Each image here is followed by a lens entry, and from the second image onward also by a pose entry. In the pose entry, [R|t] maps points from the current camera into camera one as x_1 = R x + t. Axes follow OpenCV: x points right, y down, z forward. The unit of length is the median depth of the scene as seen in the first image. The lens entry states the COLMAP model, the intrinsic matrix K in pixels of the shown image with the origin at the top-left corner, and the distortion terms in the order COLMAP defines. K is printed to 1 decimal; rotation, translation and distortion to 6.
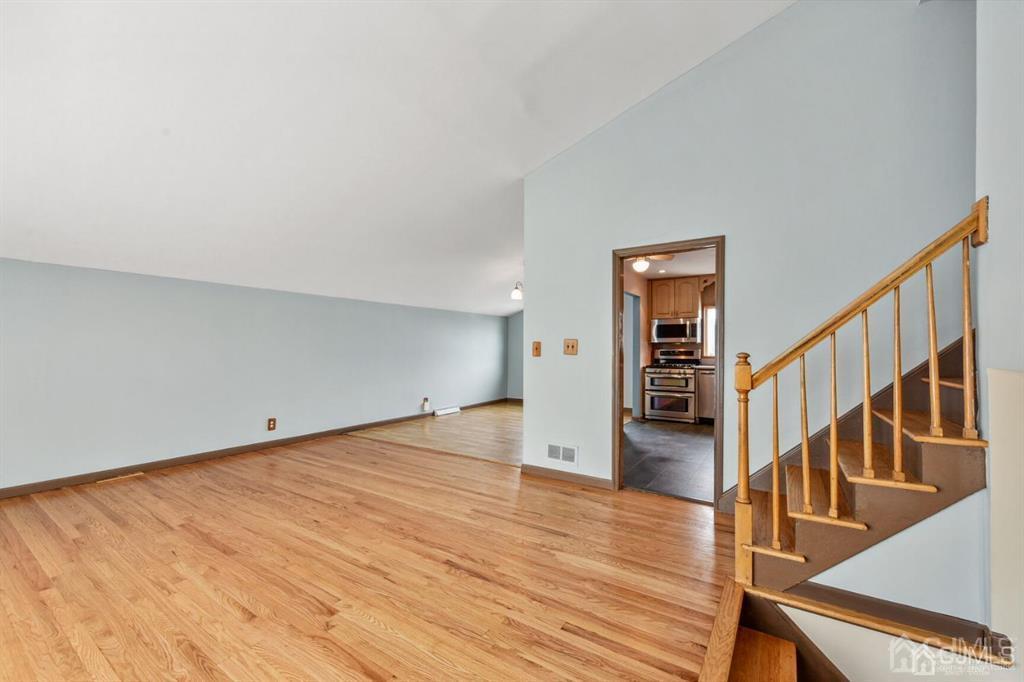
lens RADIAL K [[414.3, 0, 509.3], [0, 414.3, 346.3], [0, 0, 1]] dist [-0.008479, 0.004003]
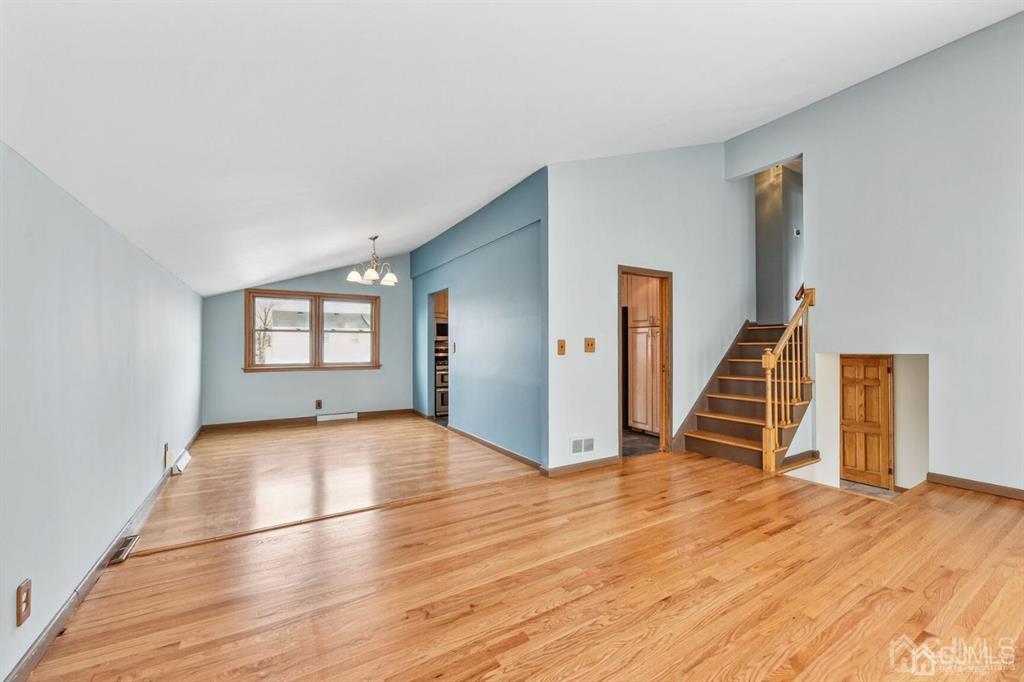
lens RADIAL K [[414.3, 0, 517.4], [0, 414.3, 343.1], [0, 0, 1]] dist [-0.008479, 0.004003]
pose [[0.414251, 0.003792, 0.910155, -0.532196], [-0.001583, 0.999993, -0.003446, -0.000107], [-0.910161, -0.000013, 0.414254, 0.417635]]
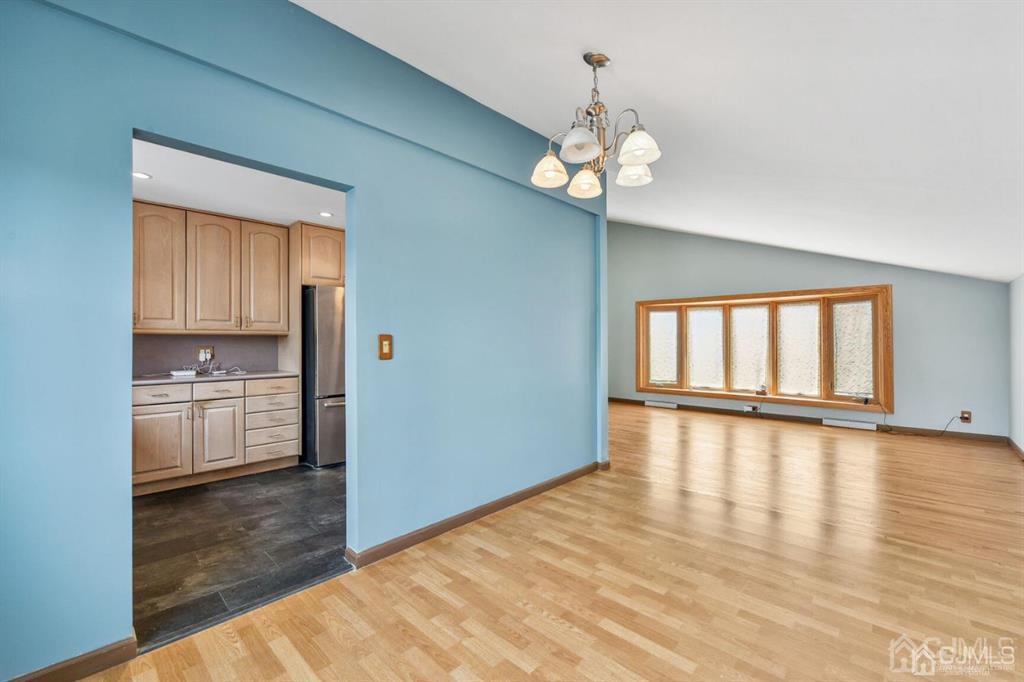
lens RADIAL K [[414.3, 0, 516.5], [0, 414.3, 339.5], [0, 0, 1]] dist [-0.008479, 0.004003]
pose [[-0.984761, -0.002759, 0.173892, 0.045418], [-0.003673, 0.999981, -0.004931, -0.000381], [-0.173875, -0.005495, -0.984752, 1.244469]]
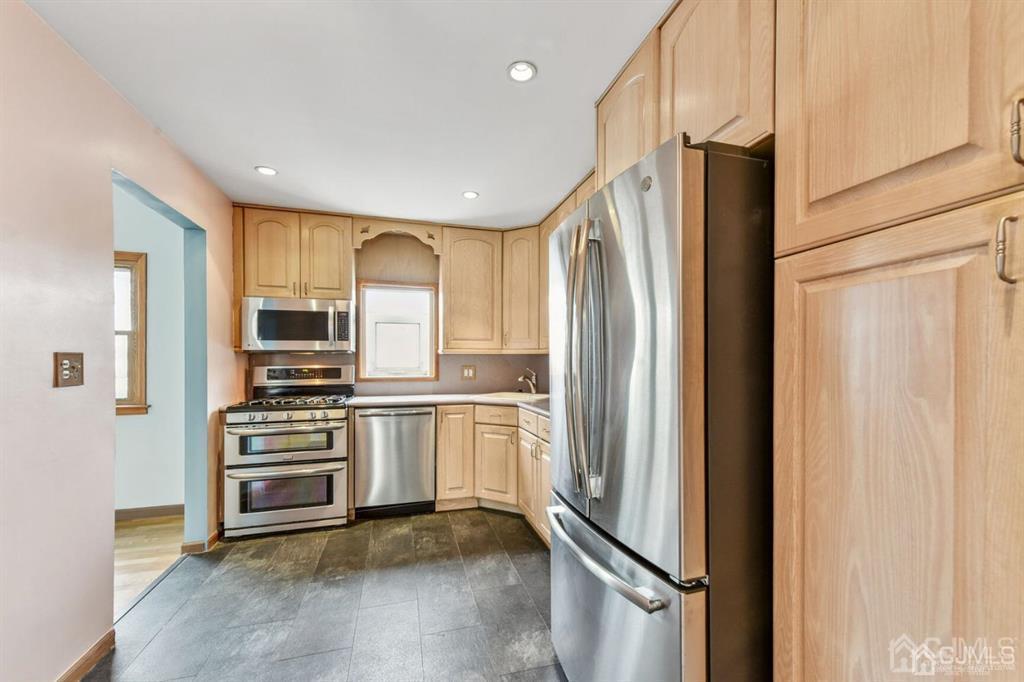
lens RADIAL K [[414.3, 0, 524.2], [0, 414.3, 365.8], [0, 0, 1]] dist [-0.008479, 0.004003]
pose [[0.640352, -0.010561, 0.768009, 0.216791], [-0.002285, 0.999875, 0.015655, -0.000375], [-0.768078, -0.011779, 0.640248, 0.543691]]
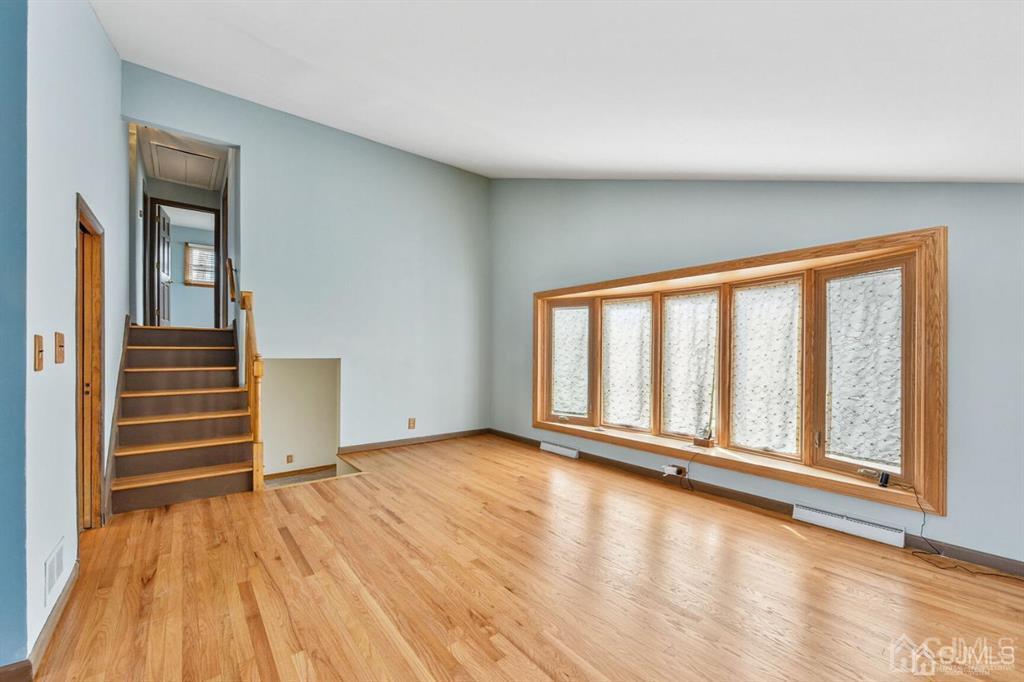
lens RADIAL K [[414.3, 0, 508.3], [0, 414.3, 355.2], [0, 0, 1]] dist [-0.008479, 0.004003]
pose [[-0.949108, -0.012010, 0.314722, -0.309356], [-0.010021, 0.999918, 0.007936, -0.002175], [-0.314791, 0.004378, -0.949151, 0.757644]]
